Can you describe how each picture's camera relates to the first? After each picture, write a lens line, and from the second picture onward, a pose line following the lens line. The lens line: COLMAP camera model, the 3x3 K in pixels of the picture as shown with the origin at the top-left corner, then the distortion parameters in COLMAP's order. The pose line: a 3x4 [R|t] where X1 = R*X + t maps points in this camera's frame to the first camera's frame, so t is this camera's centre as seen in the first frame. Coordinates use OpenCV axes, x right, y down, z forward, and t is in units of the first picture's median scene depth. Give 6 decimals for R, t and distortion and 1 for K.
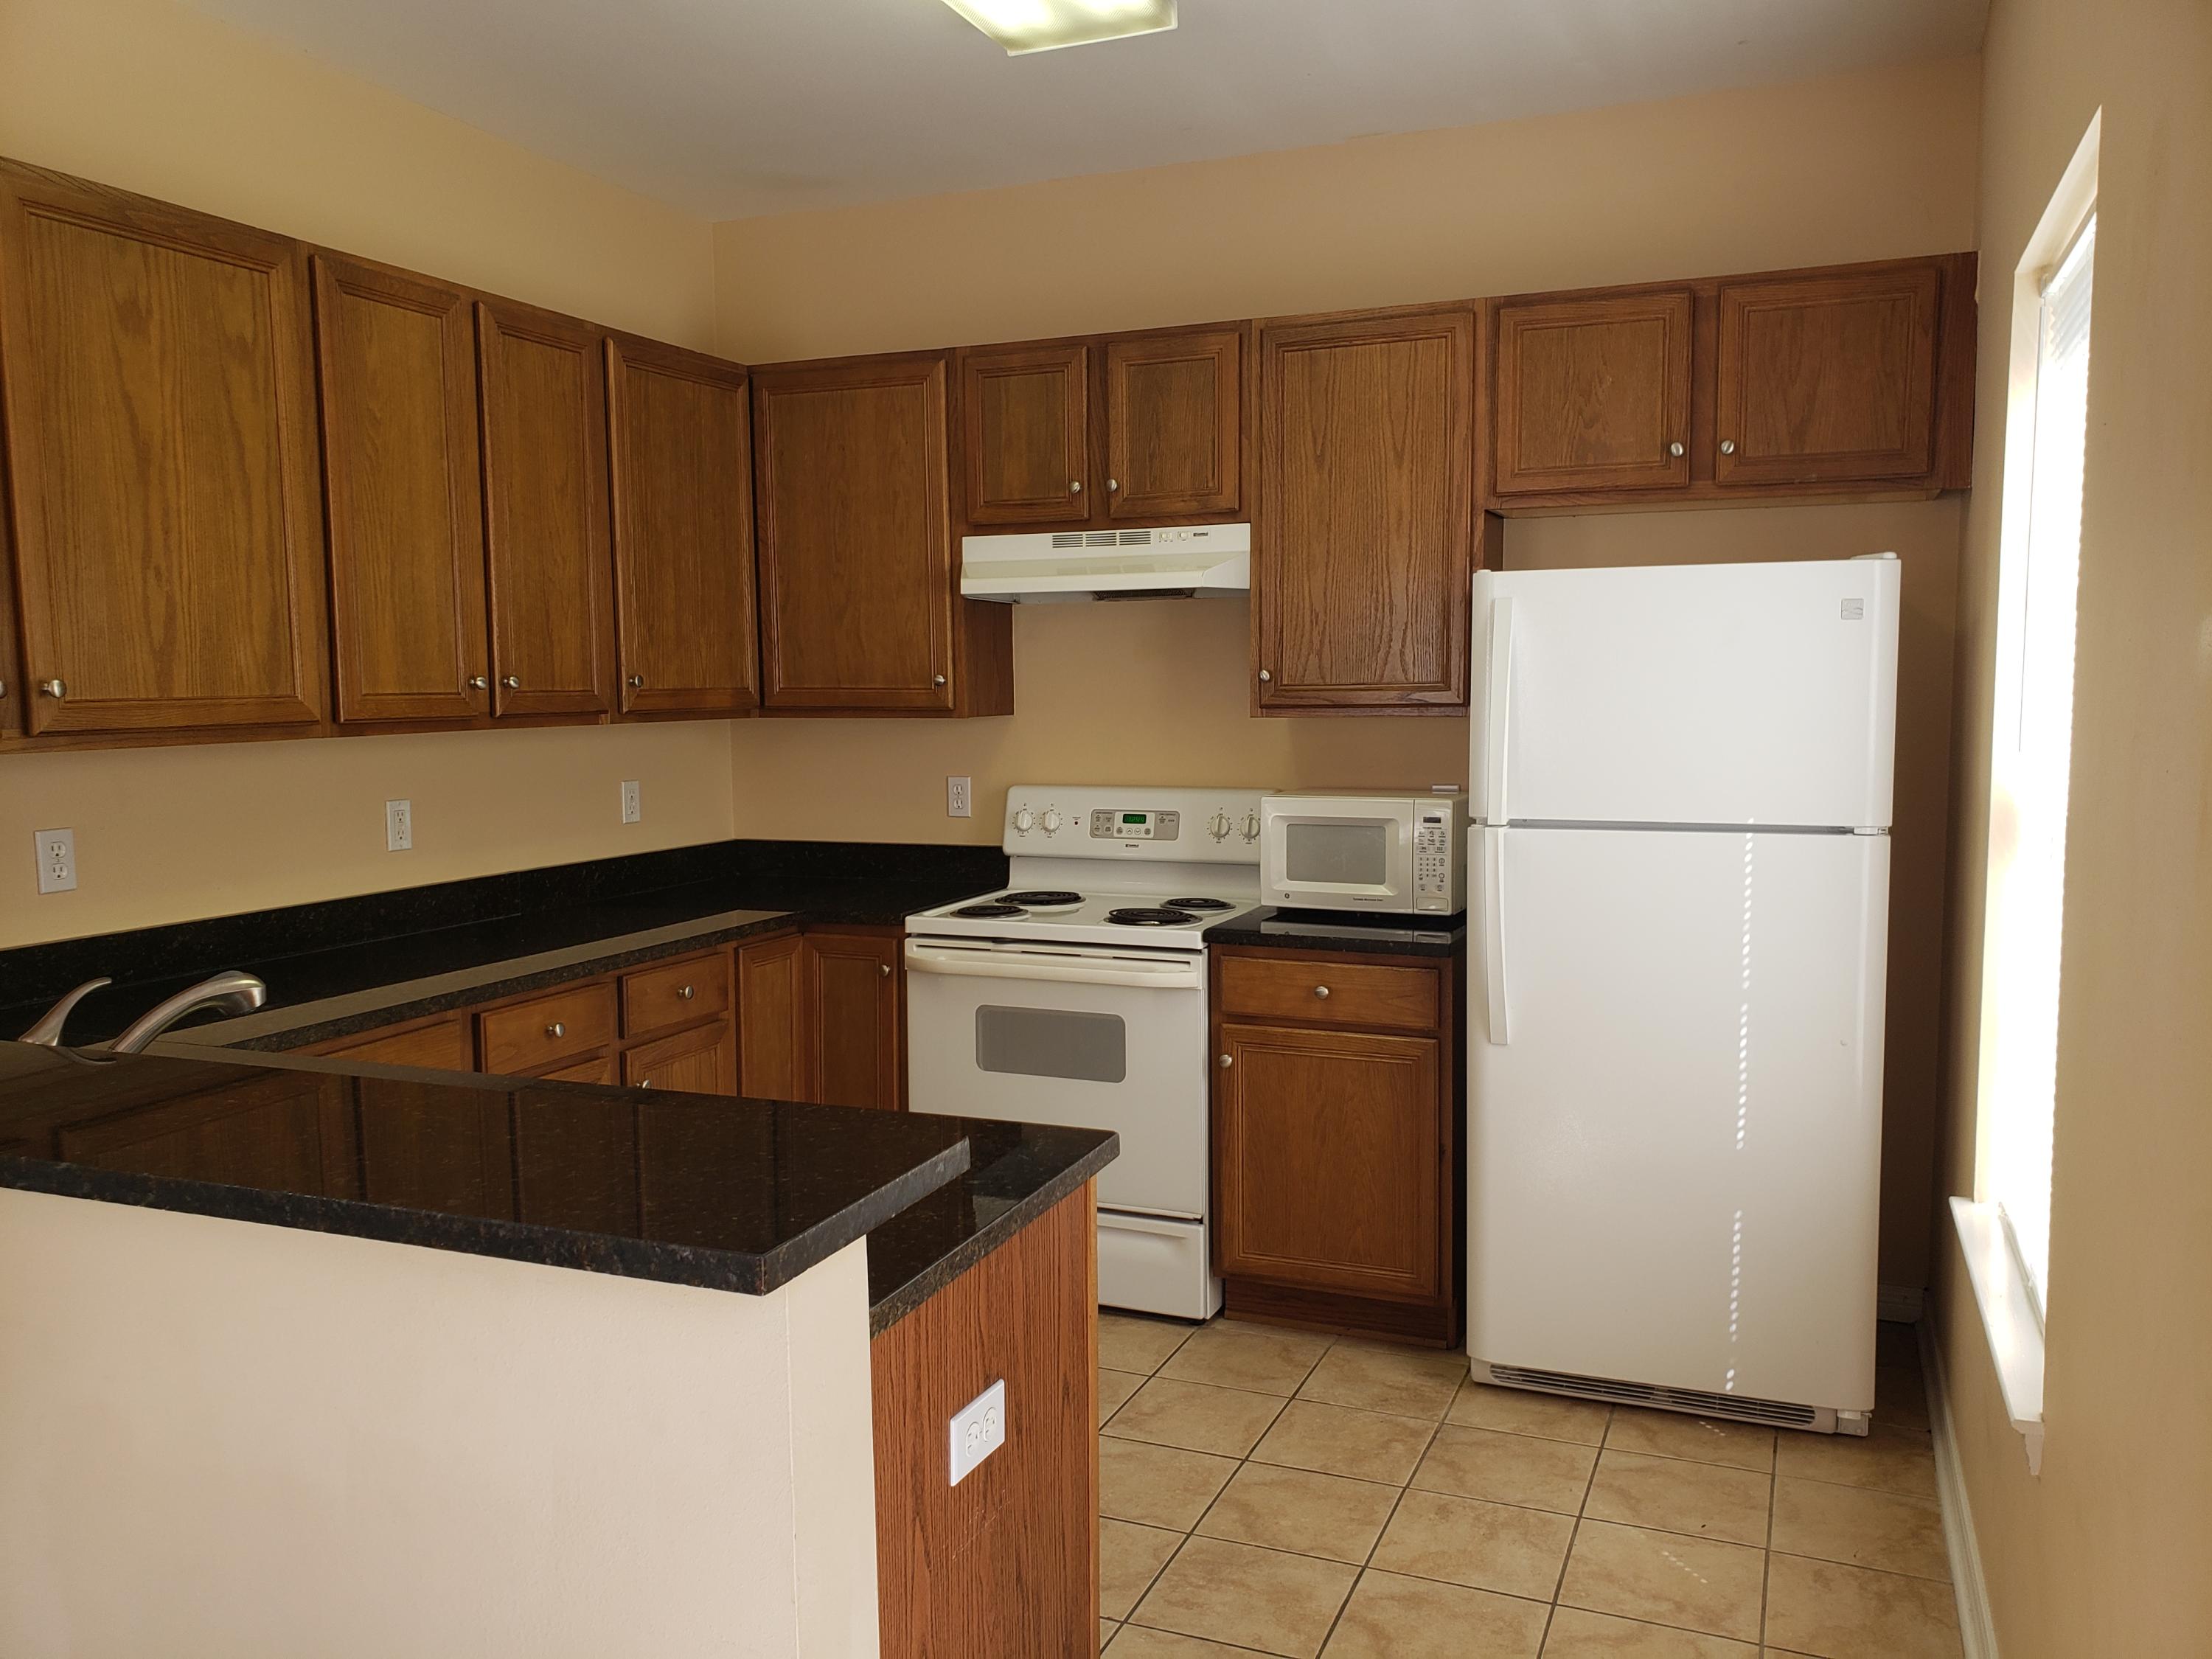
lens RADIAL K [[1706.3, 0, 1097.1], [0, 1706.3, 850.3], [0, 0, 1]] dist [0.057715, -0.071530]
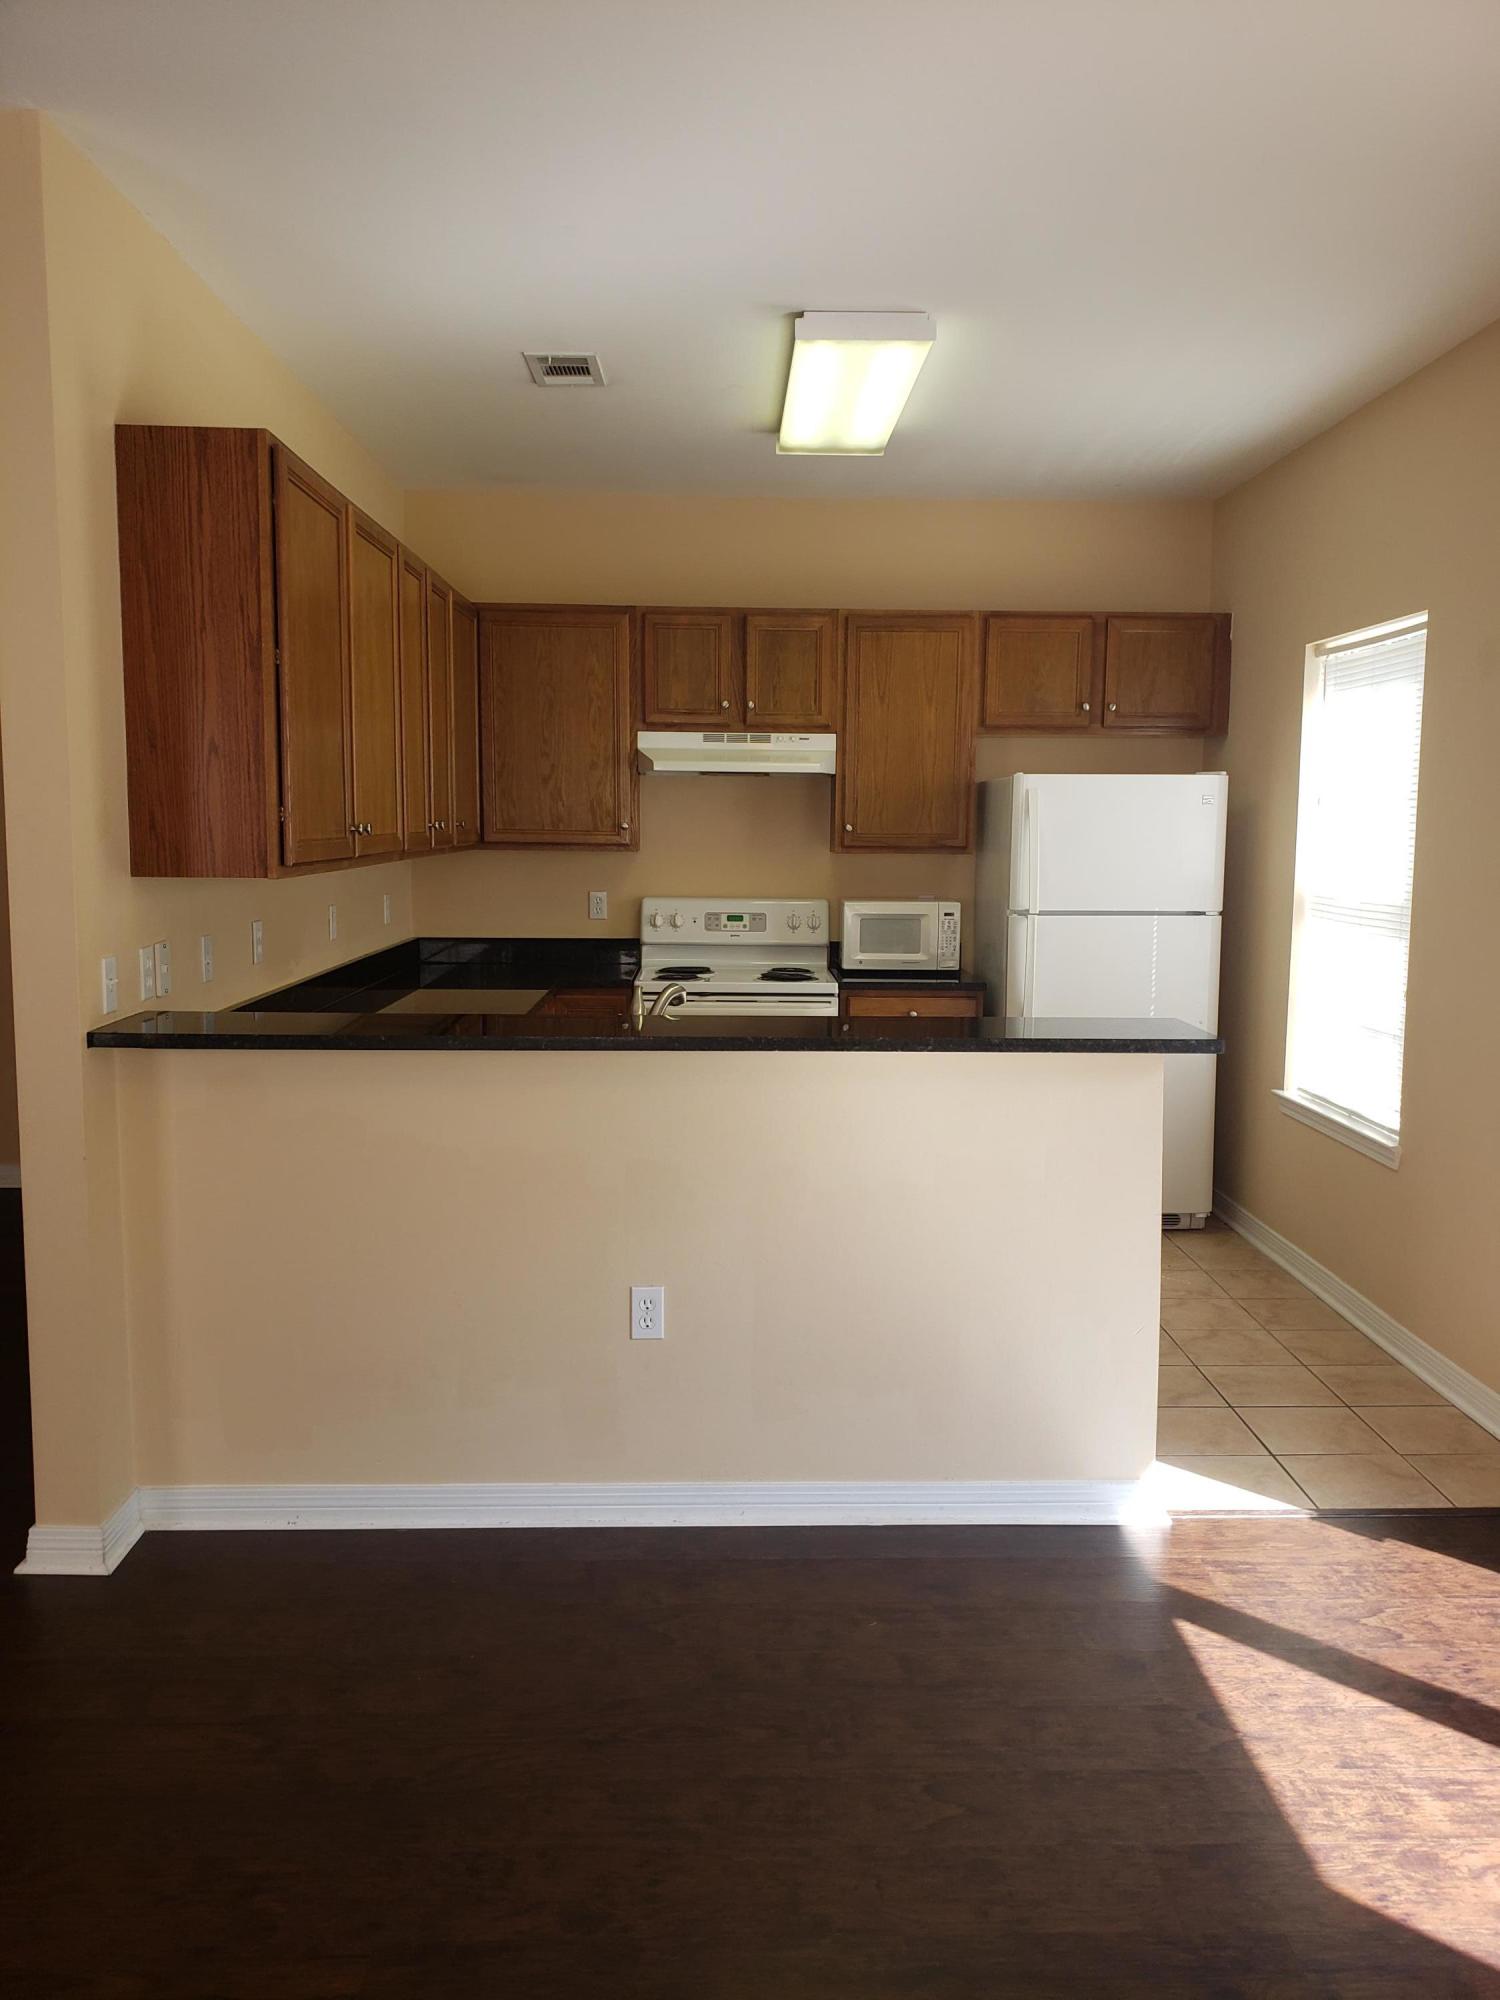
lens RADIAL K [[1564.5, 0, 750.0], [0, 1564.5, 1000.0], [0, 0, 1]] dist [0.080226, -0.001506]
pose [[0.909058, -0.029586, 0.415617, -0.612253], [0.023811, 0.999535, 0.019071, 0.031762], [-0.415988, -0.007440, 0.909340, -0.324706]]
